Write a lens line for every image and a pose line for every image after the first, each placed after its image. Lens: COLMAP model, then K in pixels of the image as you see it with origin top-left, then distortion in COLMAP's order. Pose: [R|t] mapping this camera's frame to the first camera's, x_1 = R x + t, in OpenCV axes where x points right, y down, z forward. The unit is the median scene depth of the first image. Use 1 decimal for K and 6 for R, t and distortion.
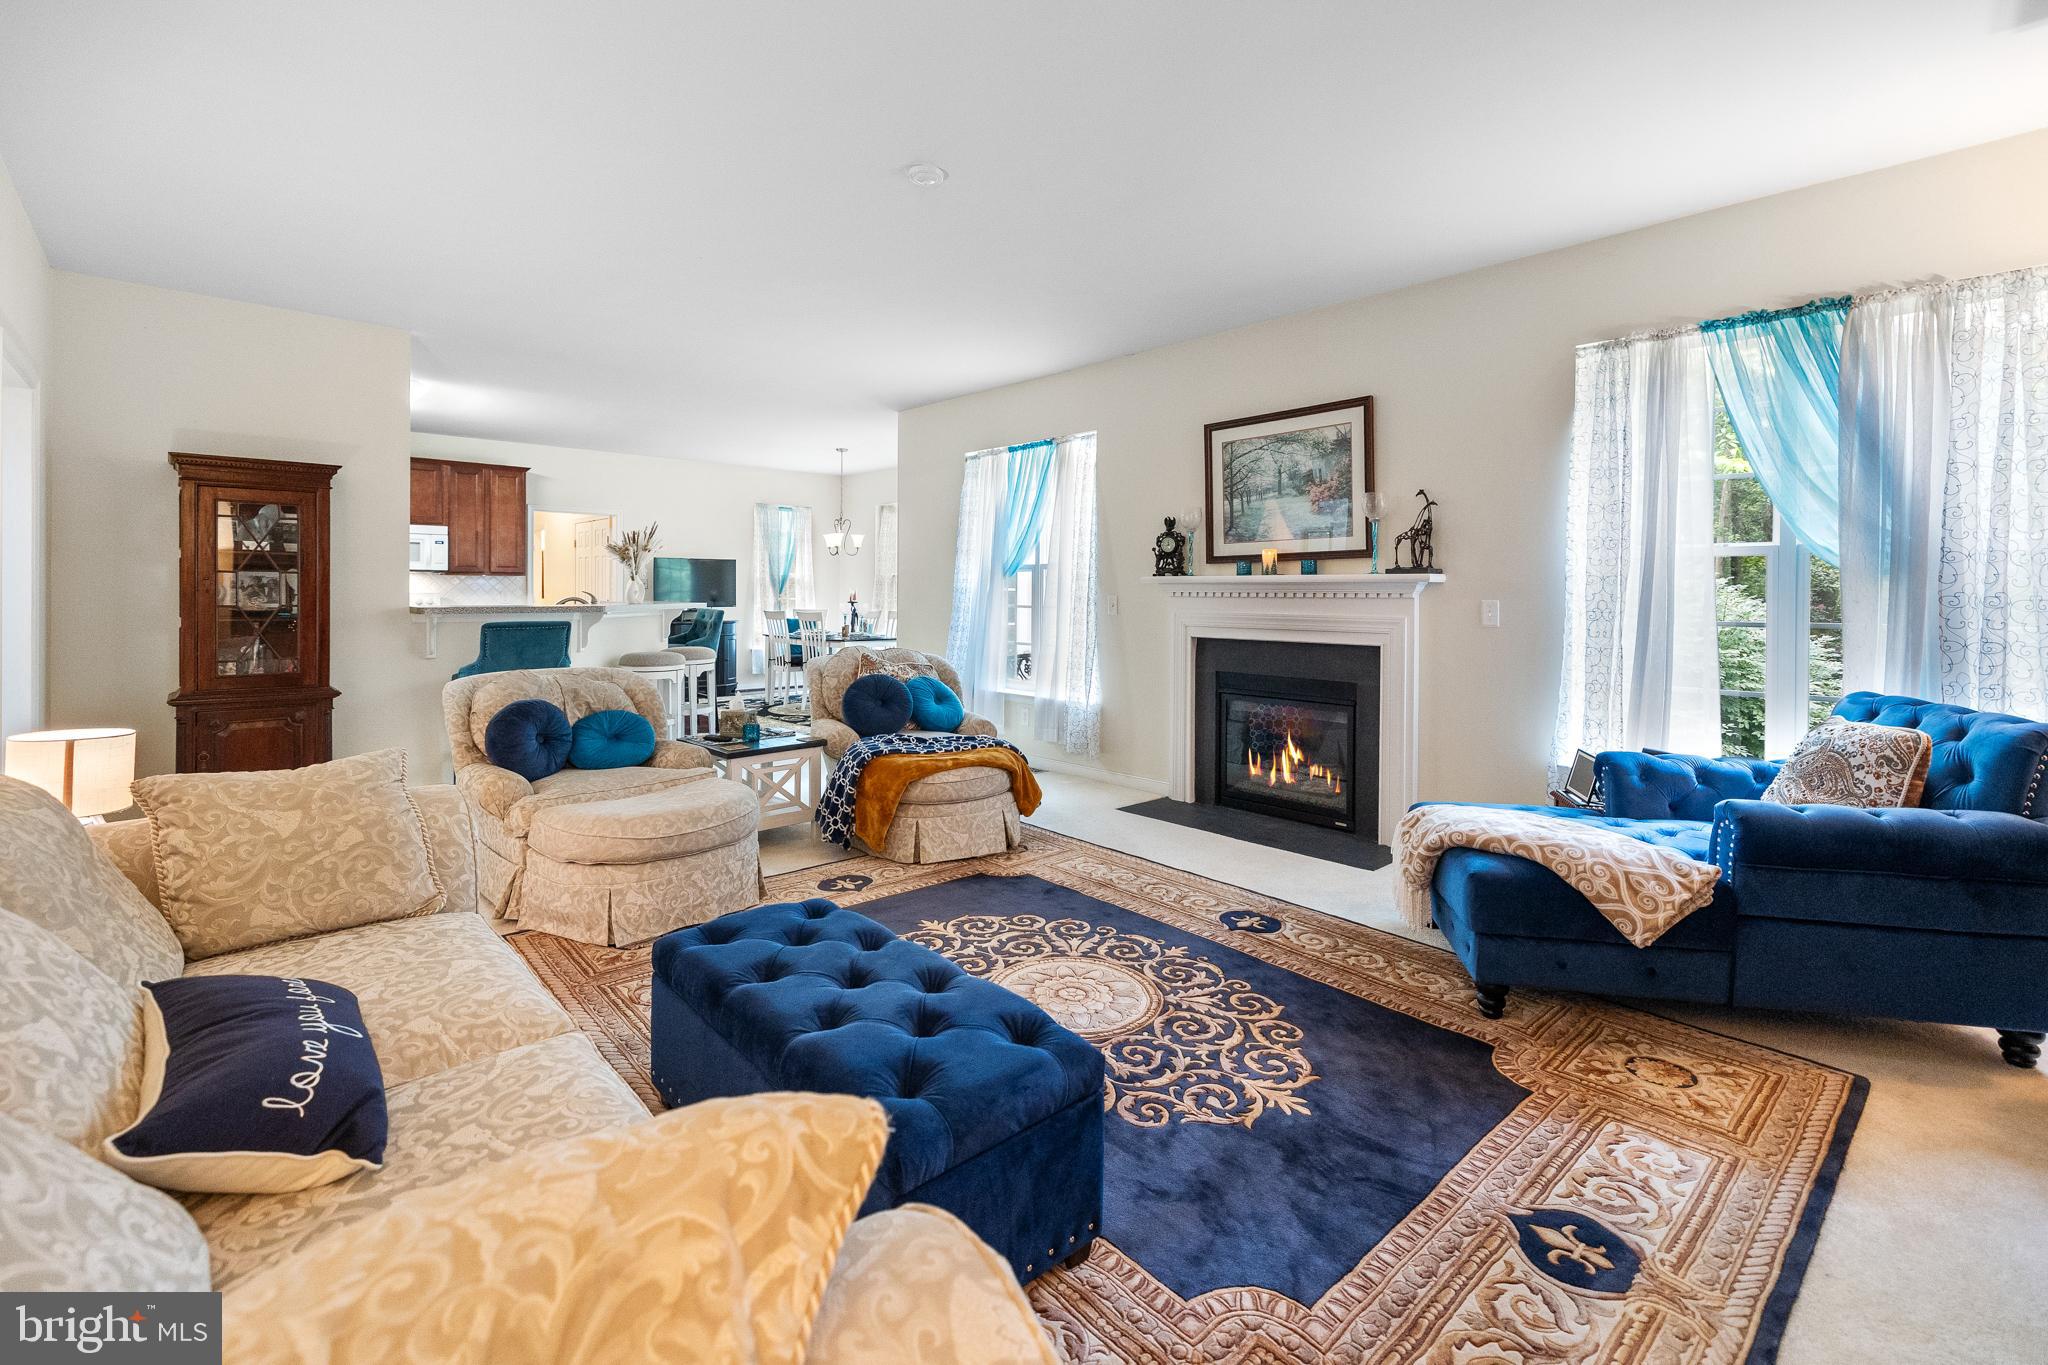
lens RADIAL K [[854.6, 0, 1001.9], [0, 854.6, 591.0], [0, 0, 1]] dist [0.000310, 0.000020]
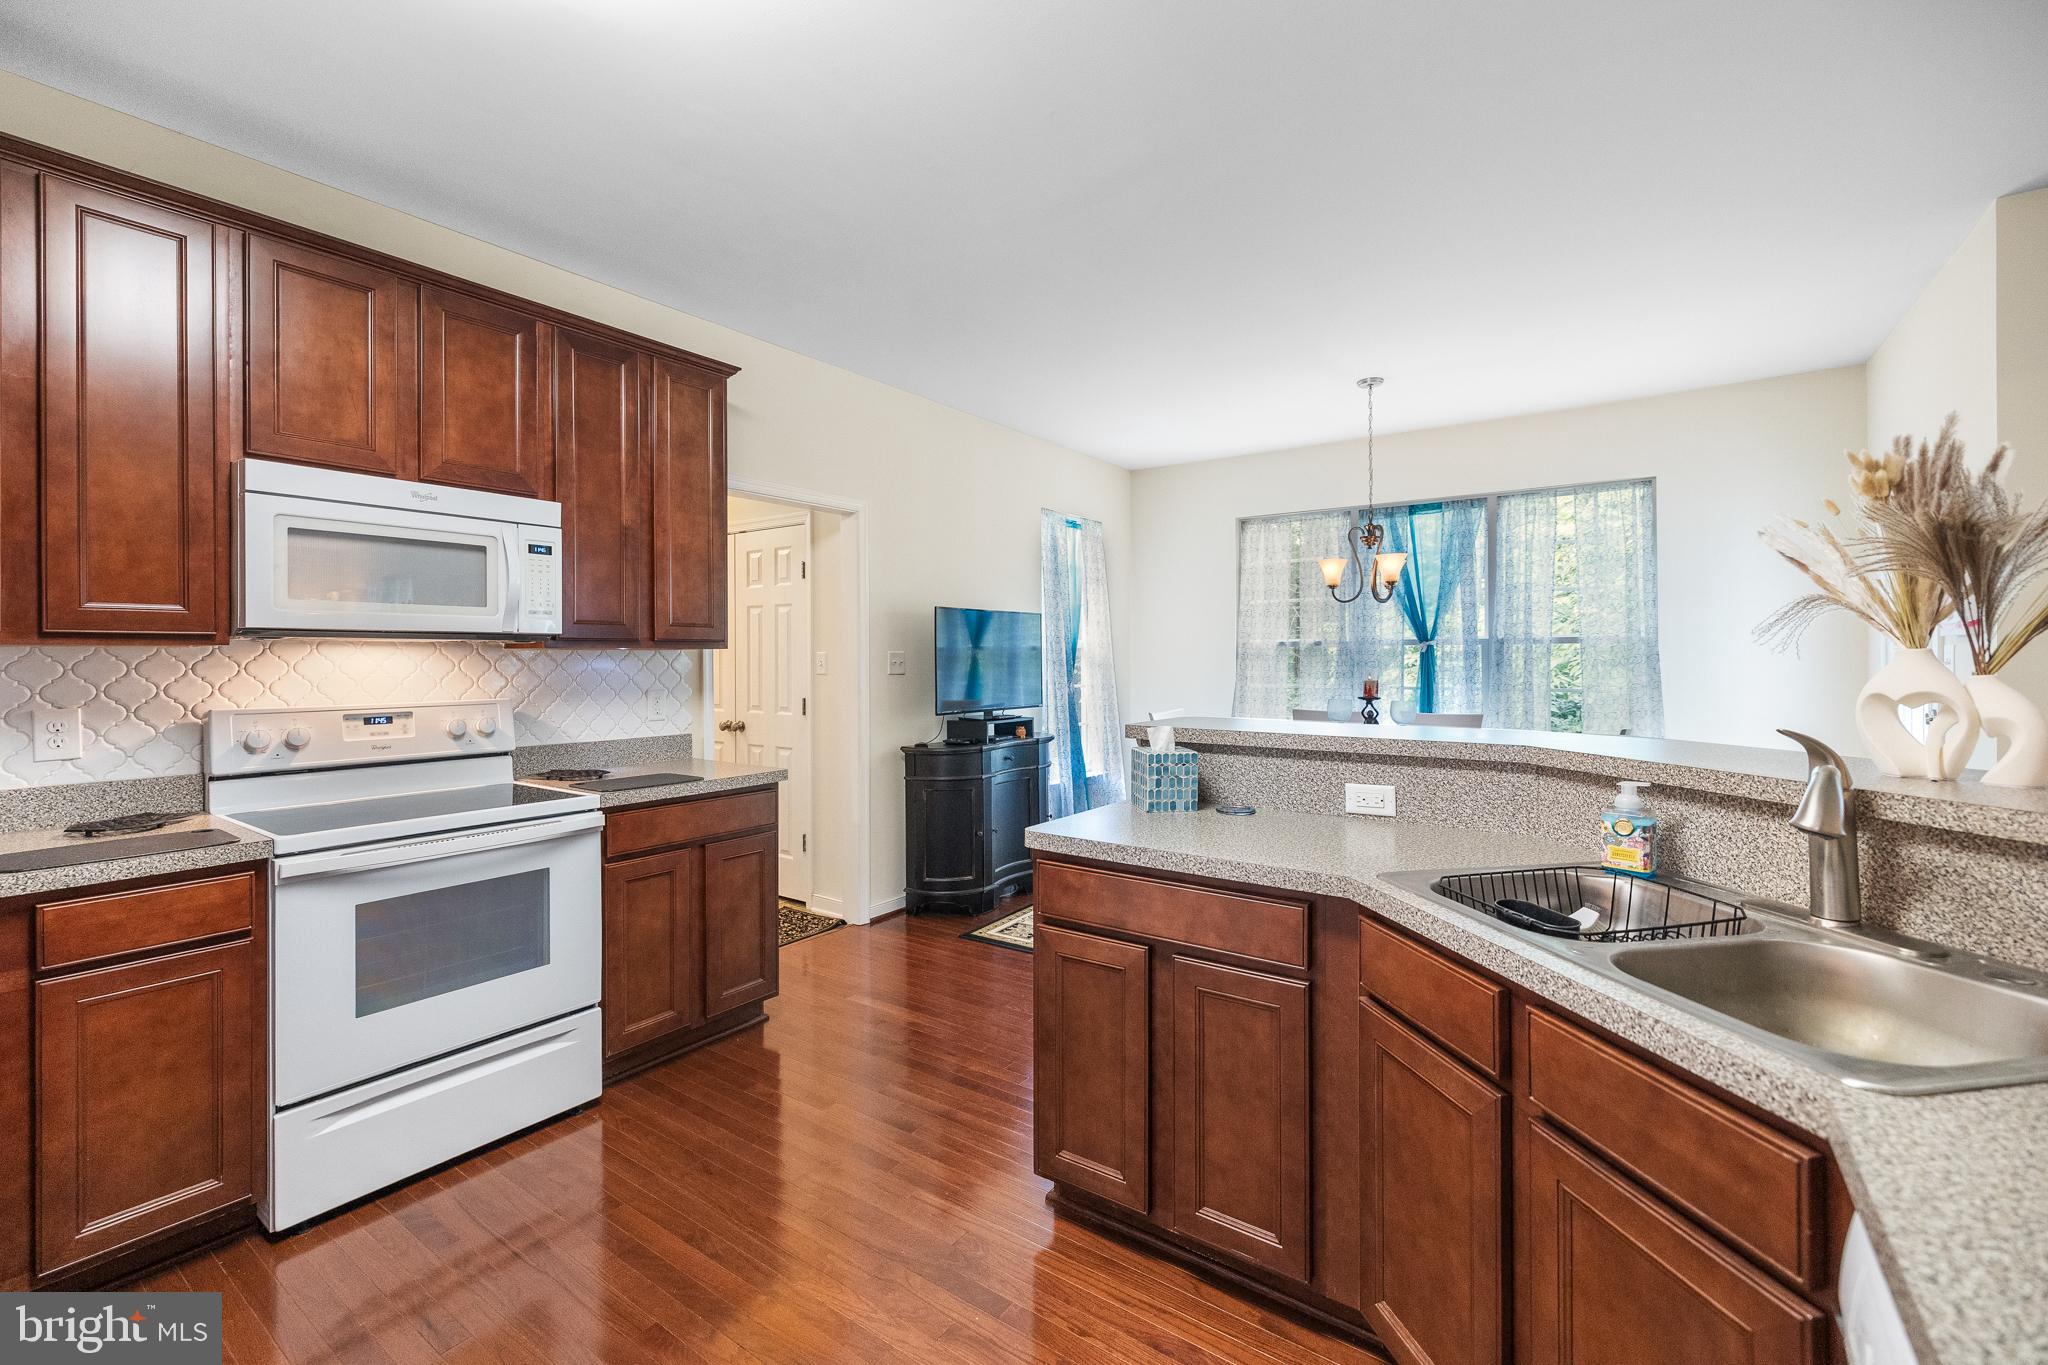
lens RADIAL K [[855.0, 0, 1016.2], [0, 855.0, 657.7], [0, 0, 1]] dist [-0.008487, -0.000051]
pose [[0.979968, -0.008488, 0.198975, -0.930034], [0.008538, 0.999963, 0.000607, -0.023244], [-0.198973, 0.001104, 0.980004, 1.095222]]
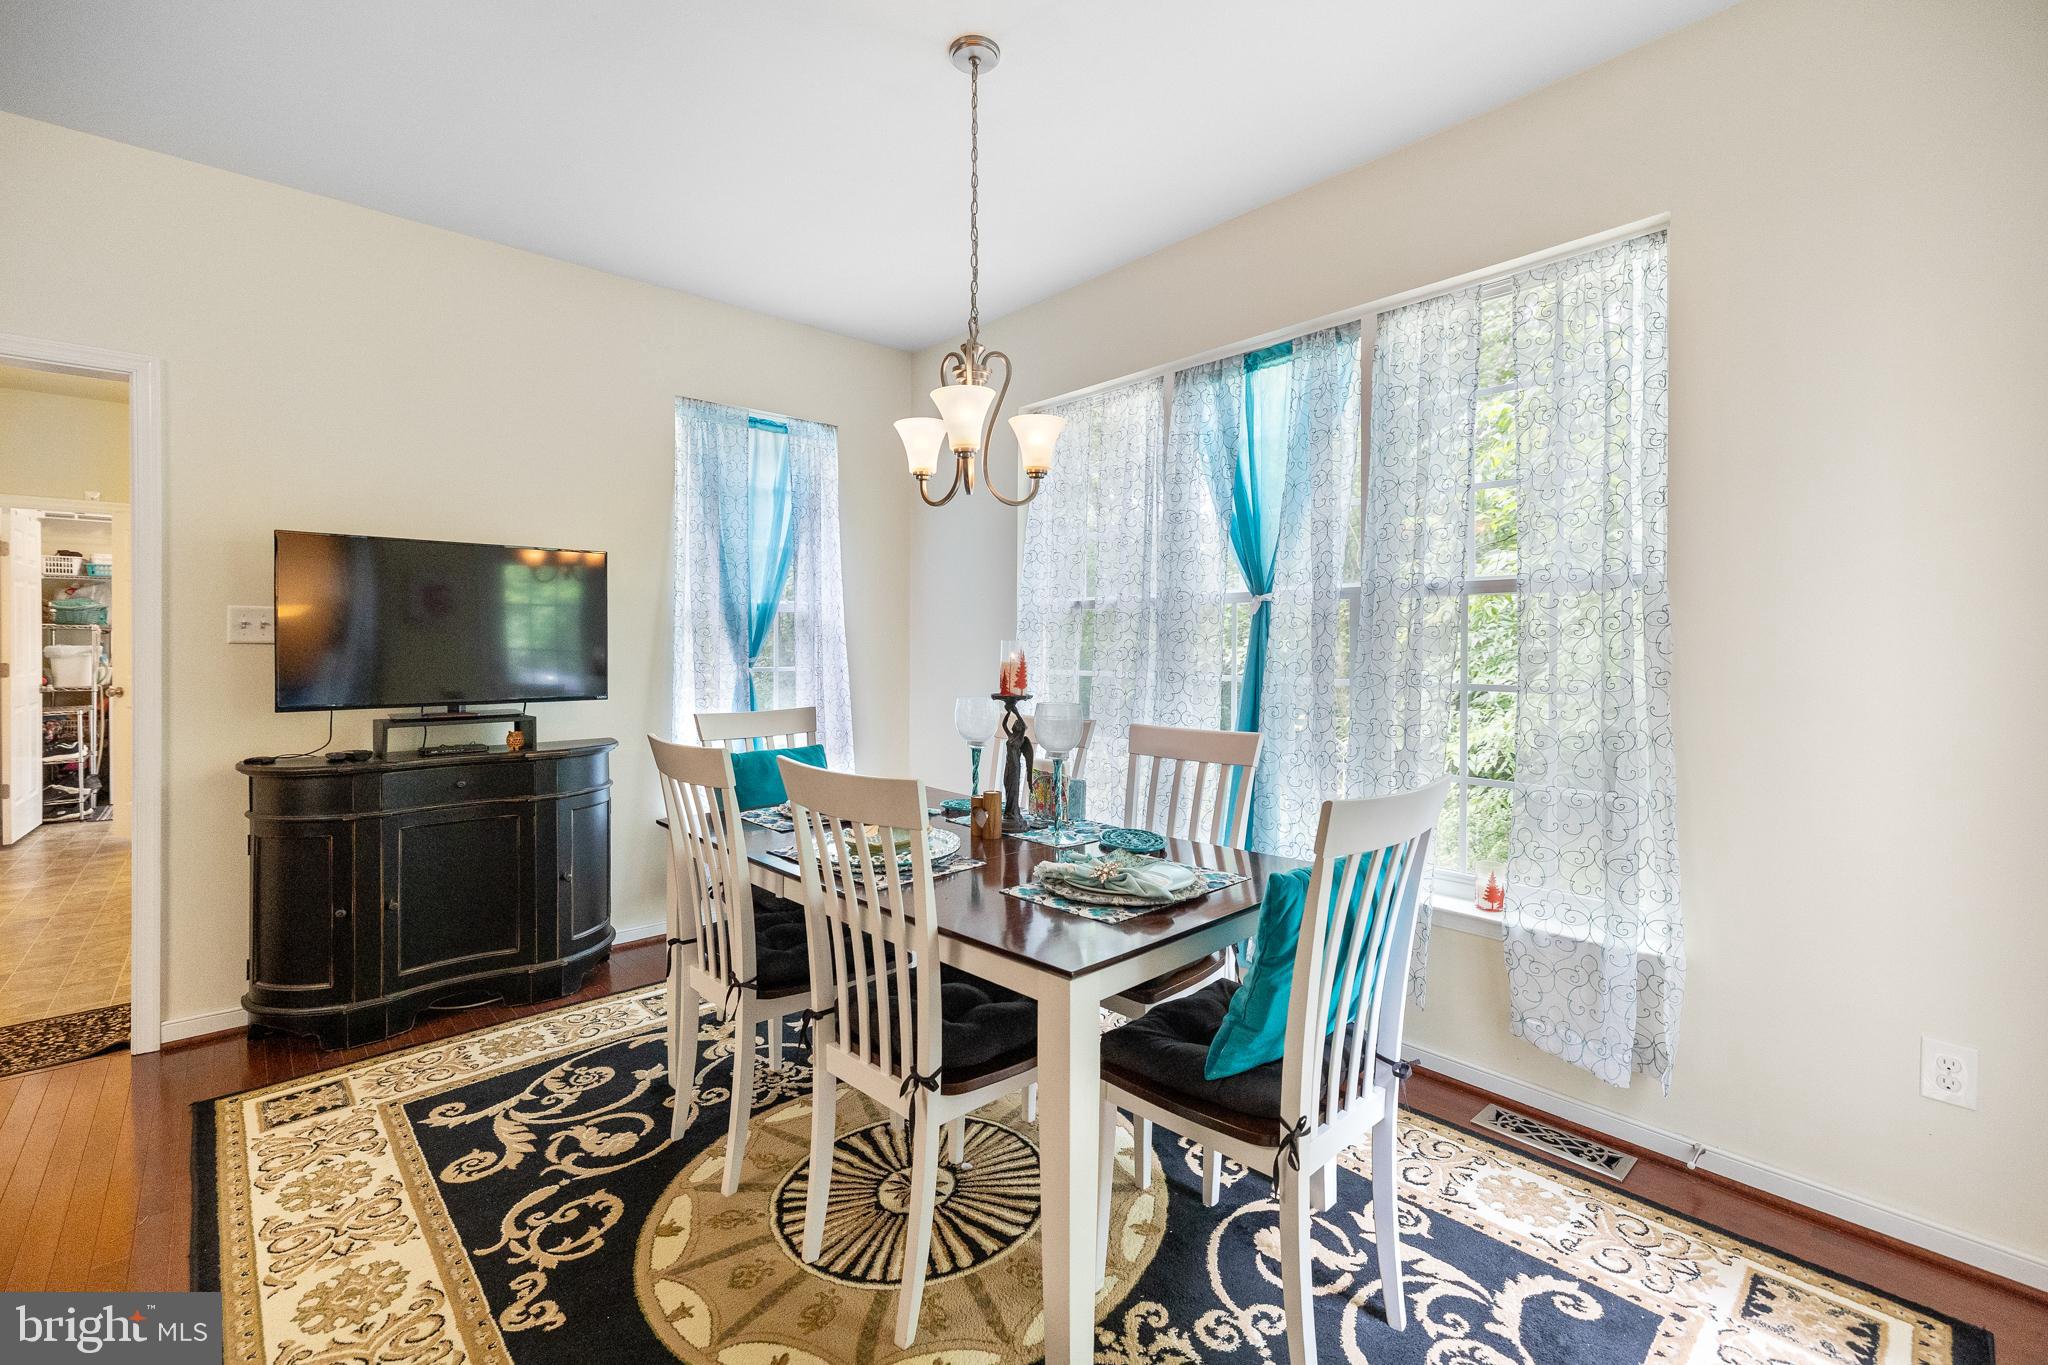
lens RADIAL K [[864.5, 0, 1024.6], [0, 864.5, 648.3], [0, 0, 1]] dist [-0.000031, -0.000052]
pose [[0.999999, -0.001422, -0.000423, -0.334135], [0.001425, 0.999977, 0.006564, -0.004247], [0.000414, -0.006565, 0.999978, 1.468447]]
